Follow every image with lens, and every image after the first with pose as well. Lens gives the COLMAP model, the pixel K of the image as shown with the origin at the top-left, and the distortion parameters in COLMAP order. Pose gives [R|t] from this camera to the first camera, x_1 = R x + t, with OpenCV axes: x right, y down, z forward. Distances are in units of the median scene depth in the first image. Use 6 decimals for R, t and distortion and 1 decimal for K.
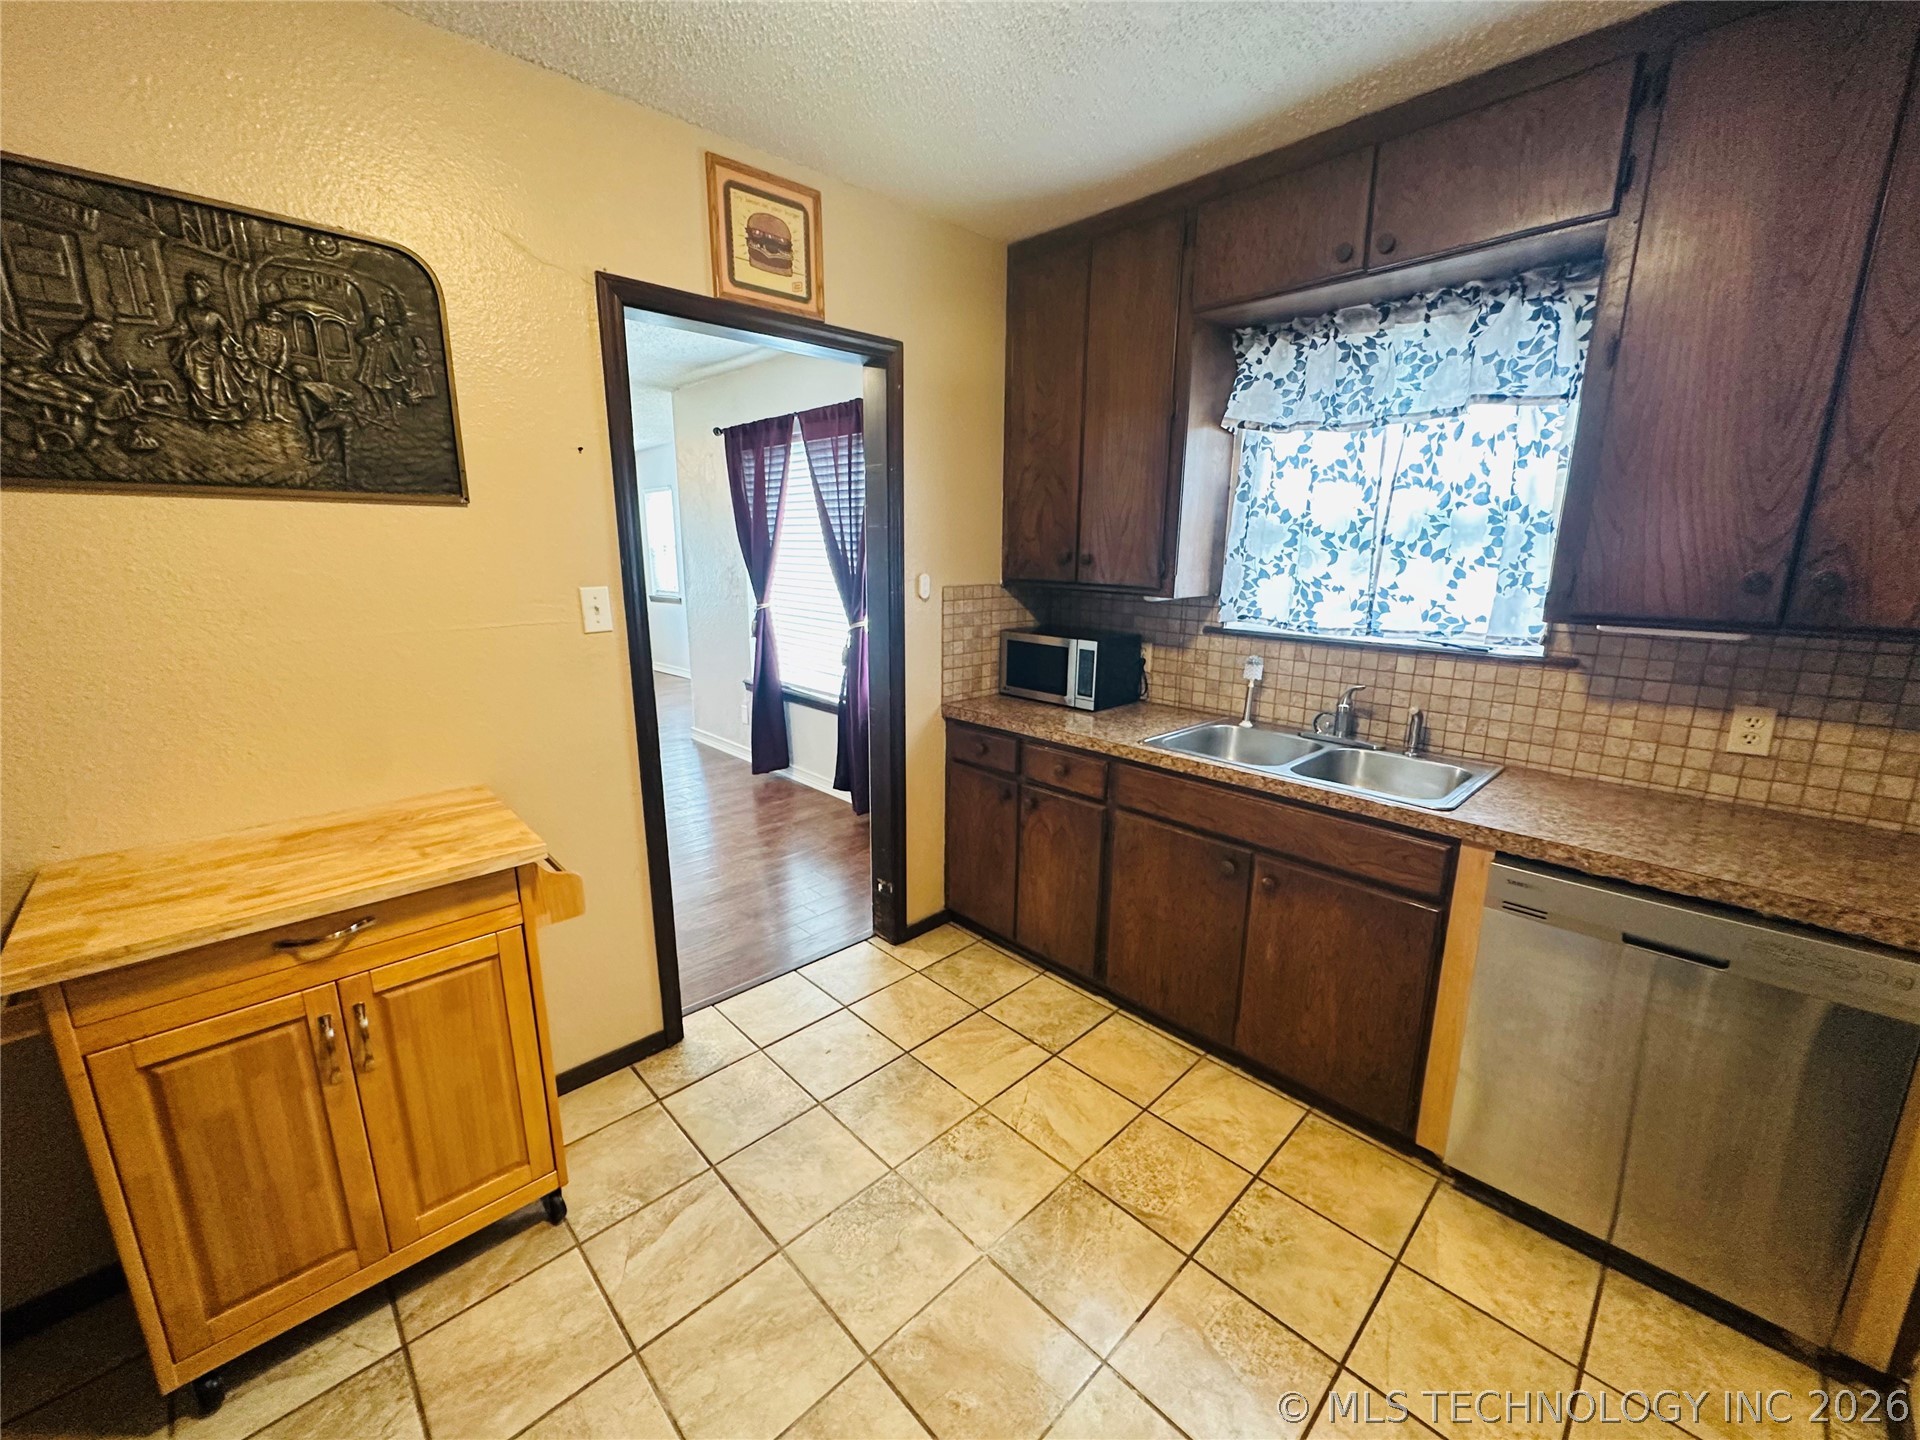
lens RADIAL K [[770.7, 0, 964.5], [0, 770.7, 715.2], [0, 0, 1]] dist [-0.000365, 0.000106]
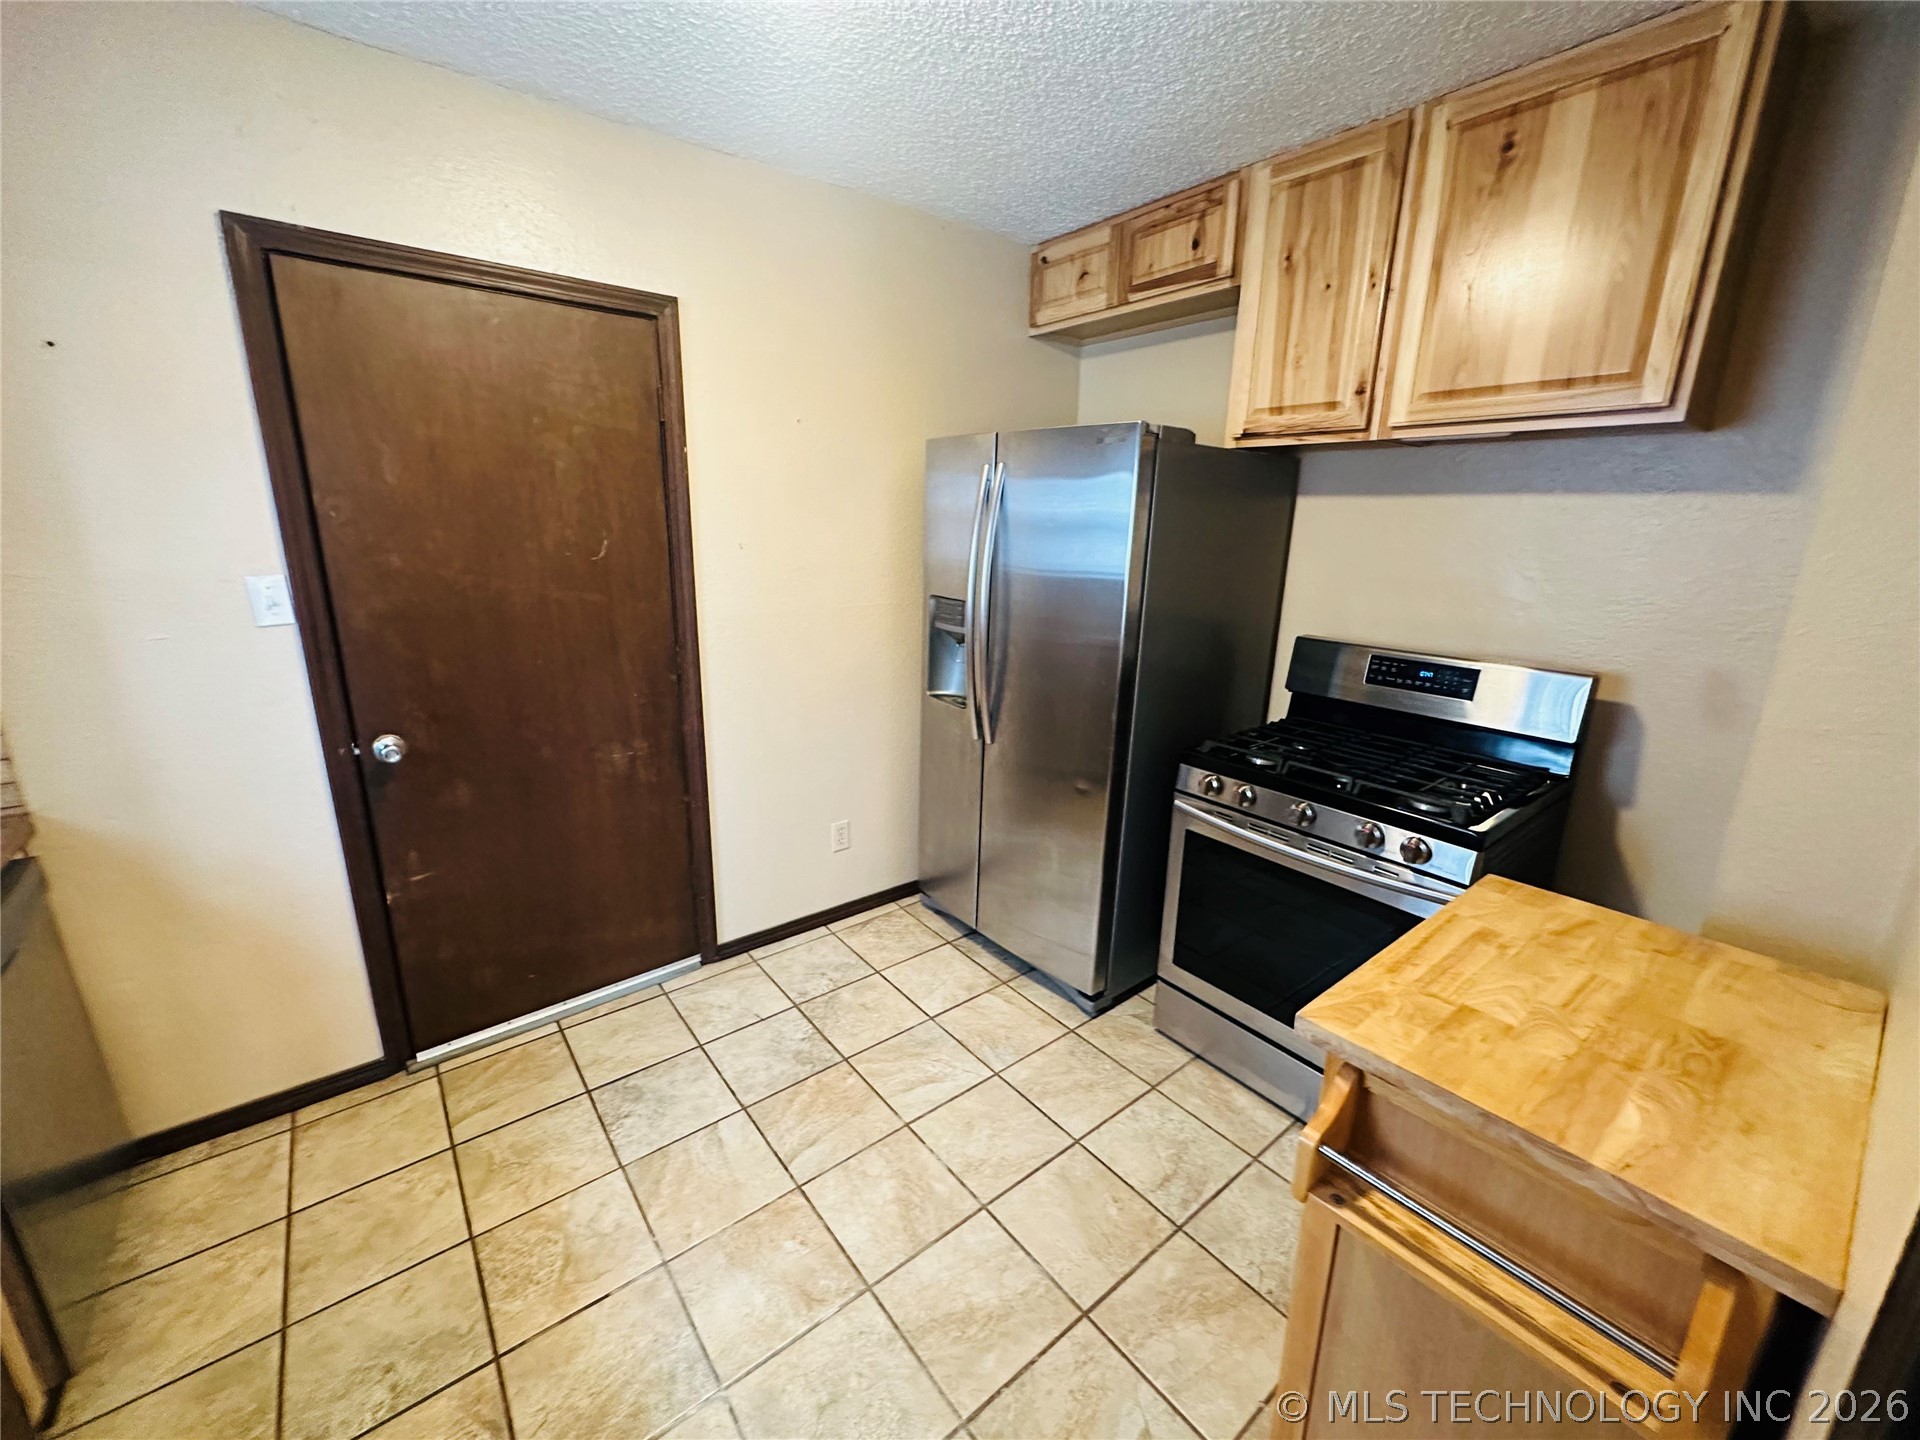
lens RADIAL K [[770.7, 0, 959.9], [0, 770.7, 719.8], [0, 0, 1]] dist [-0.000365, 0.000106]
pose [[-0.994910, -0.048103, 0.088544, -0.304645], [-0.001275, 0.884641, 0.466270, -0.383363], [-0.100758, 0.463784, -0.880200, 1.543761]]
